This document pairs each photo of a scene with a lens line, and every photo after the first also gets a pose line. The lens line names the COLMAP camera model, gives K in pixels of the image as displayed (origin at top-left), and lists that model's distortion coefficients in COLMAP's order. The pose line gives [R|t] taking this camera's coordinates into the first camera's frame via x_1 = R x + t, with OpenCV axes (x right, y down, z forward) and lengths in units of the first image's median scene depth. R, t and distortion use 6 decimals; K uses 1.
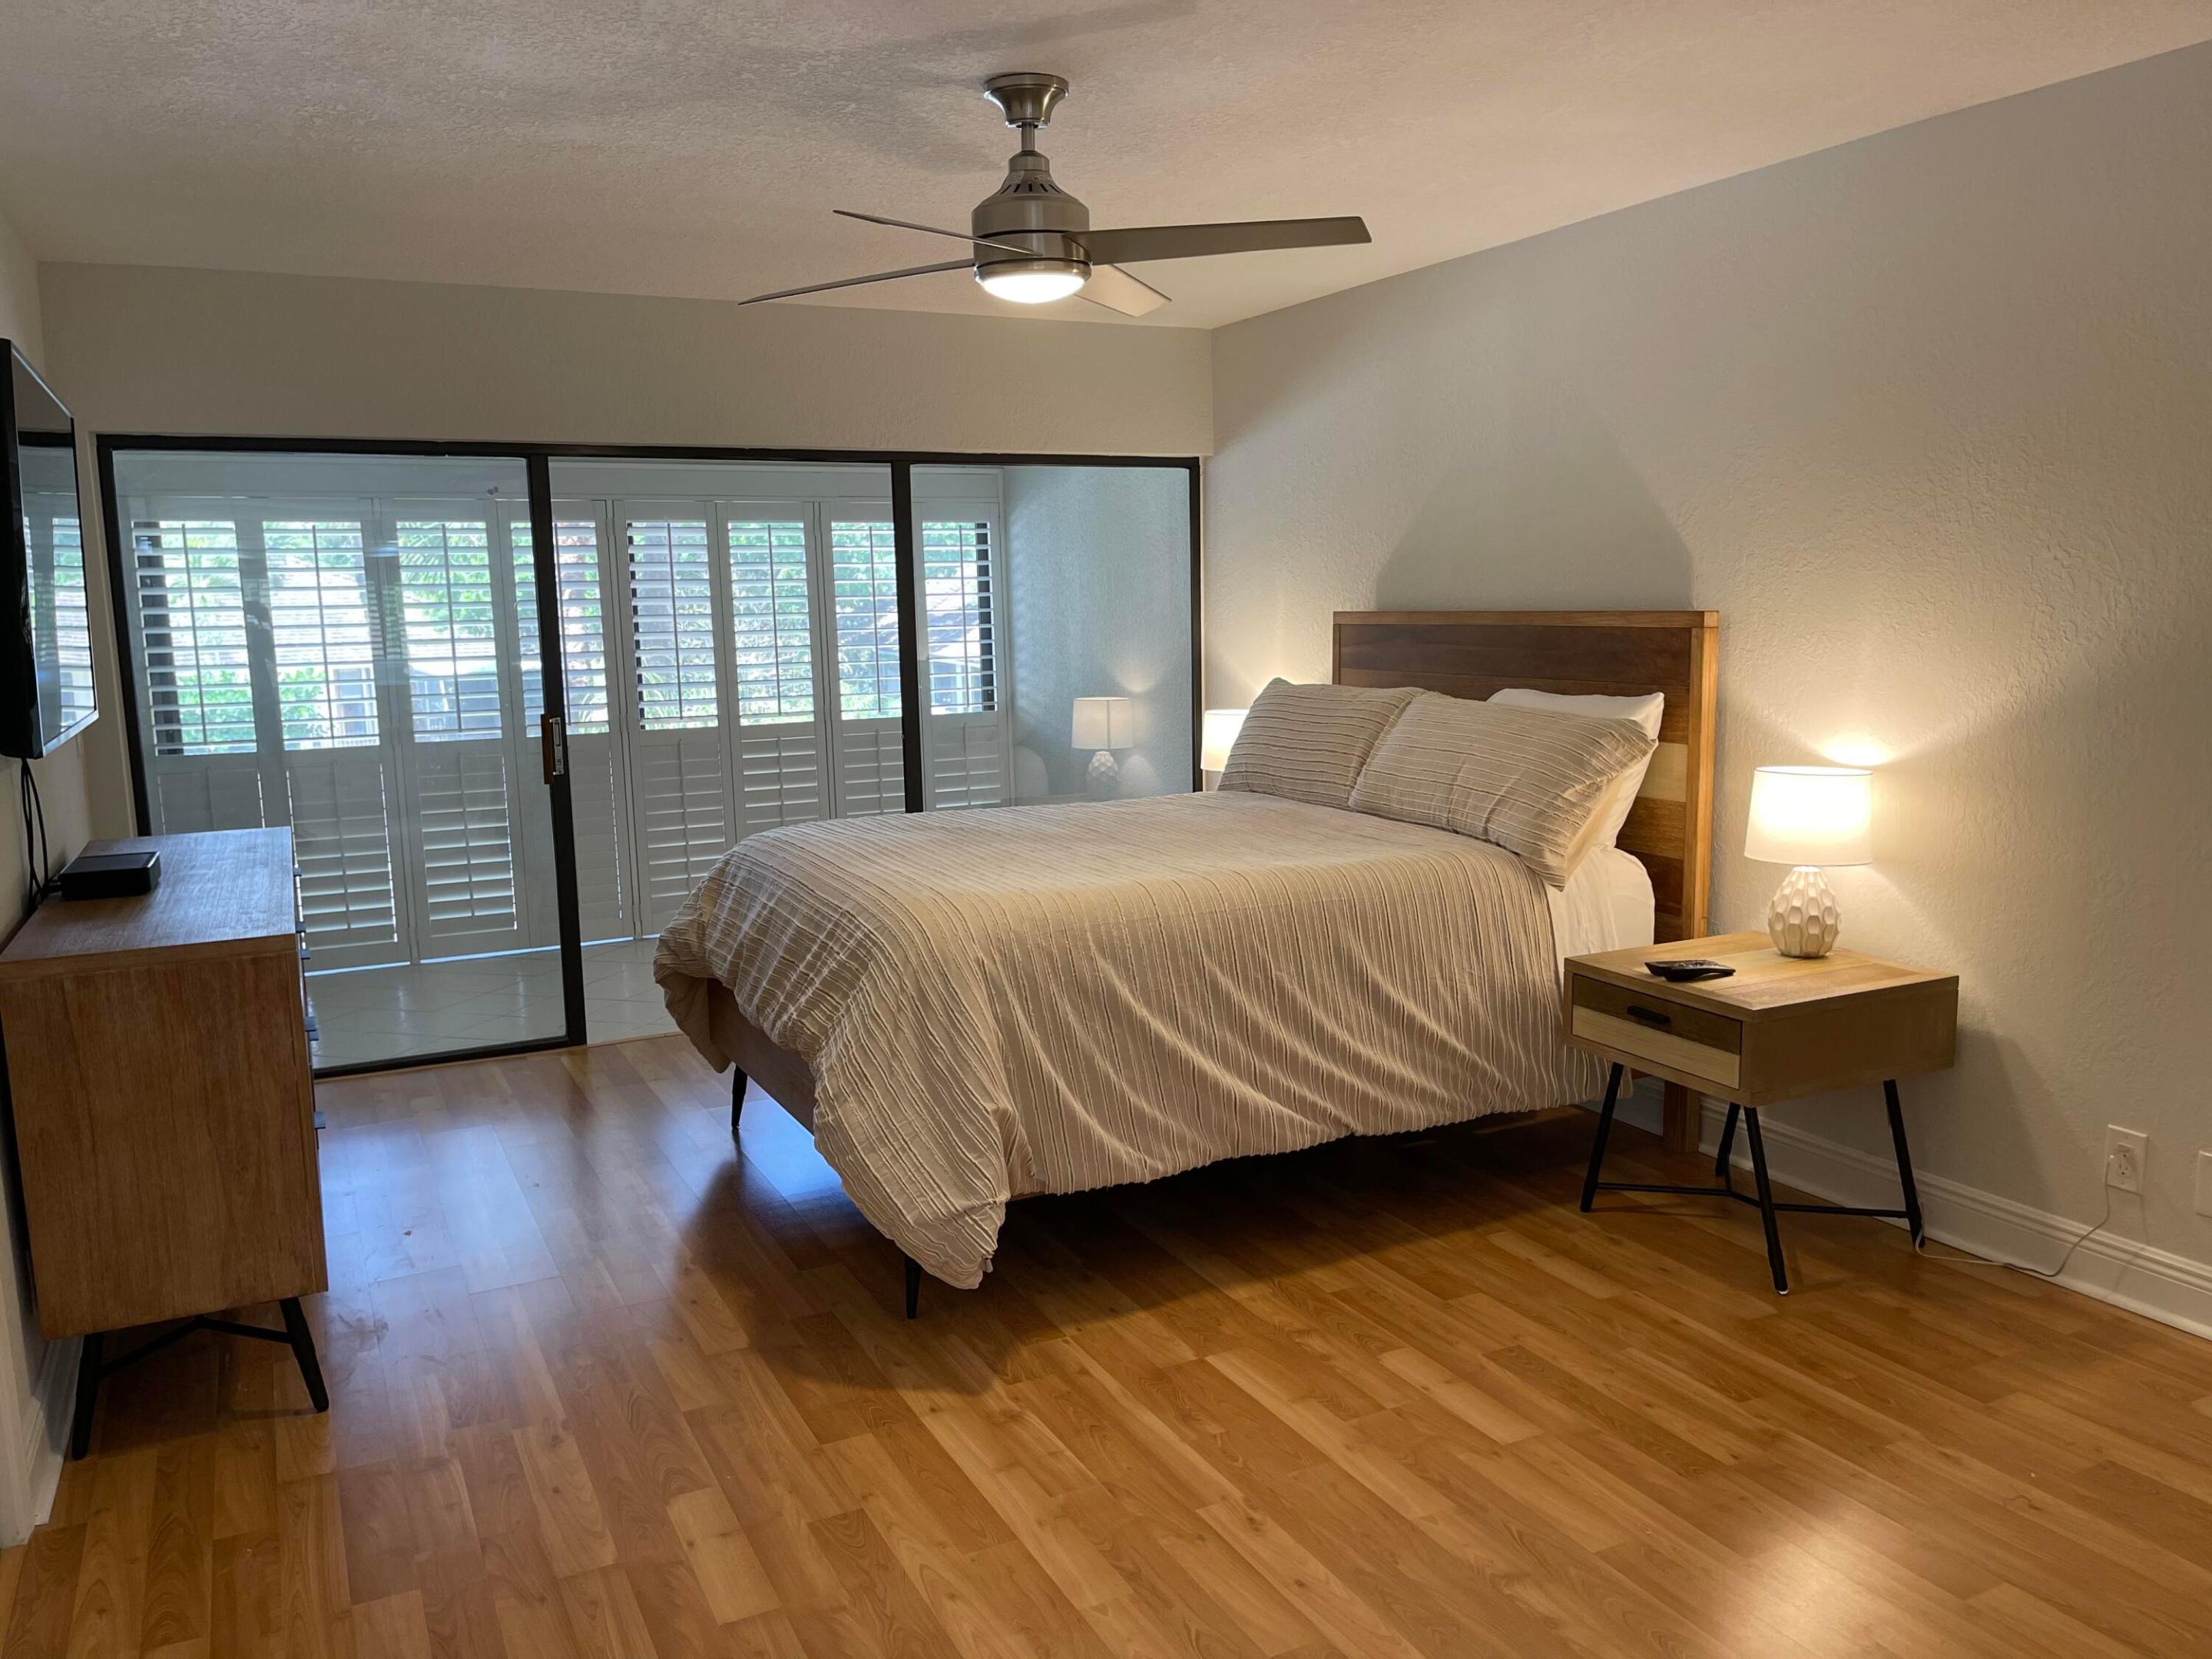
lens RADIAL K [[1675.2, 0, 1097.4], [0, 1675.2, 821.5], [0, 0, 1]] dist [0.054805, -0.061986]
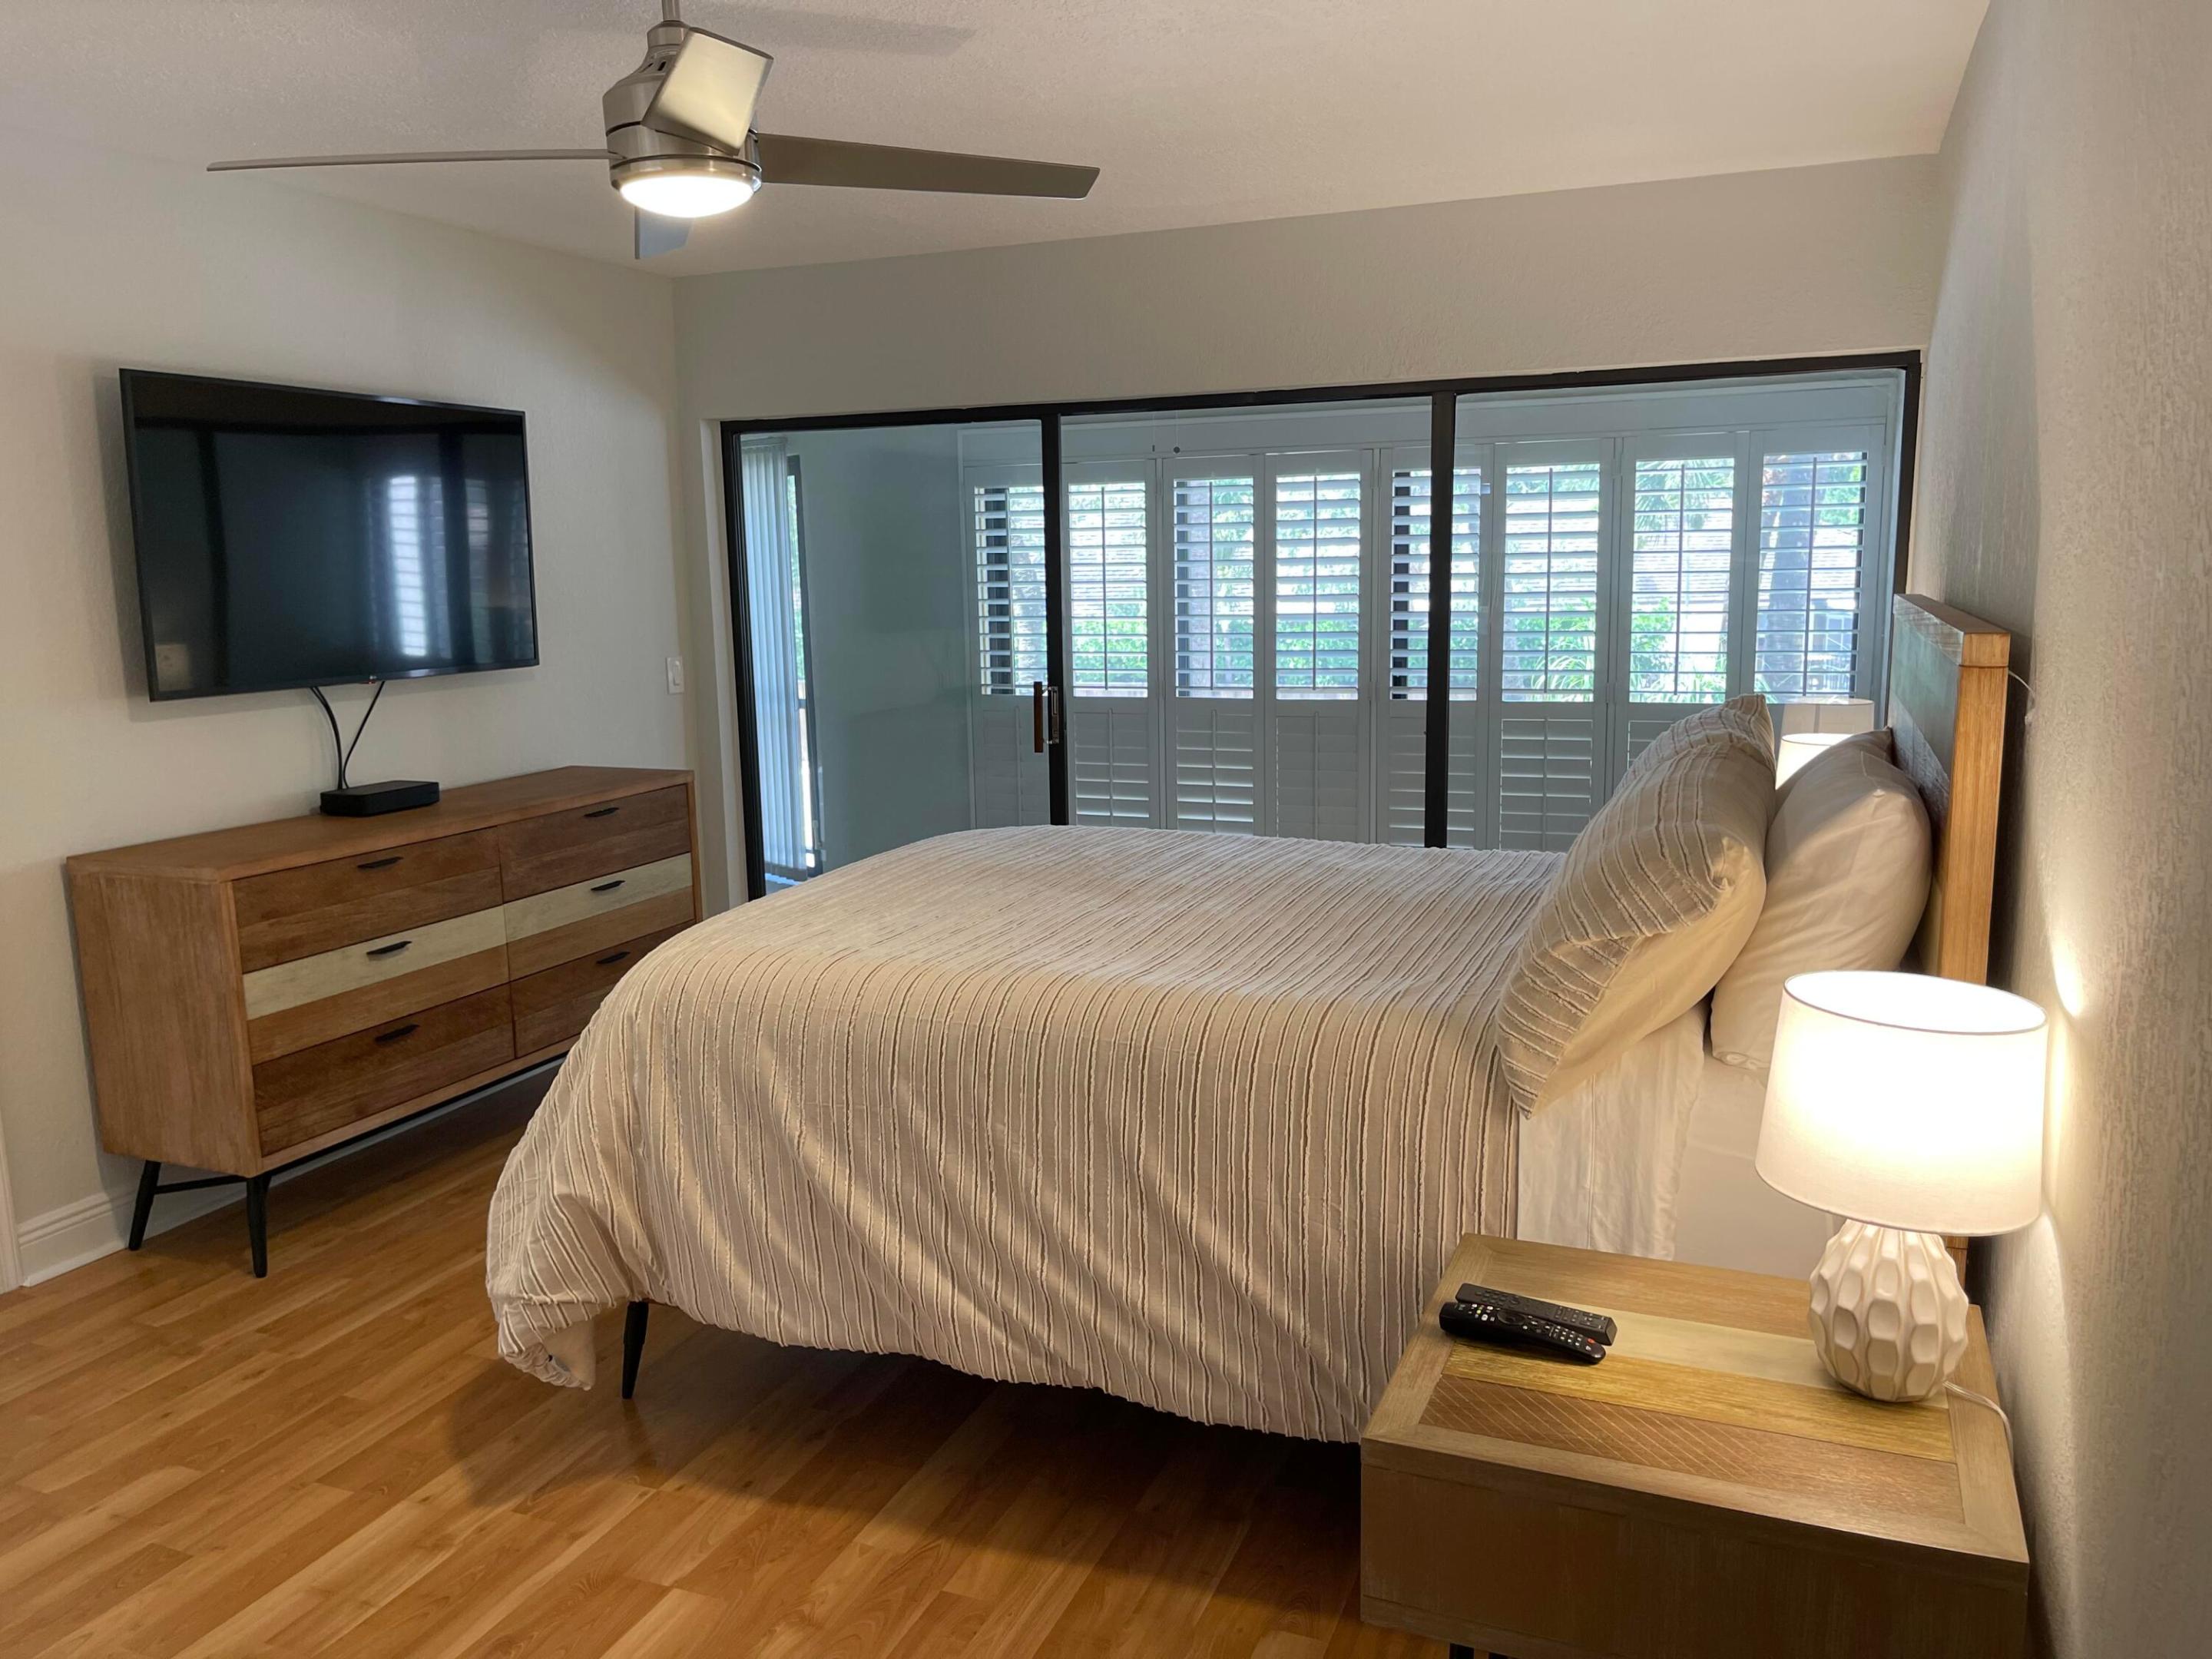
lens RADIAL K [[1675.2, 0, 1100.2], [0, 1675.2, 821.5], [0, 0, 1]] dist [0.054805, -0.061986]
pose [[0.659436, 0.126208, -0.741091, 0.644410], [-0.097272, 0.991845, 0.082356, -0.099374], [0.745441, 0.017779, 0.666335, 0.559130]]
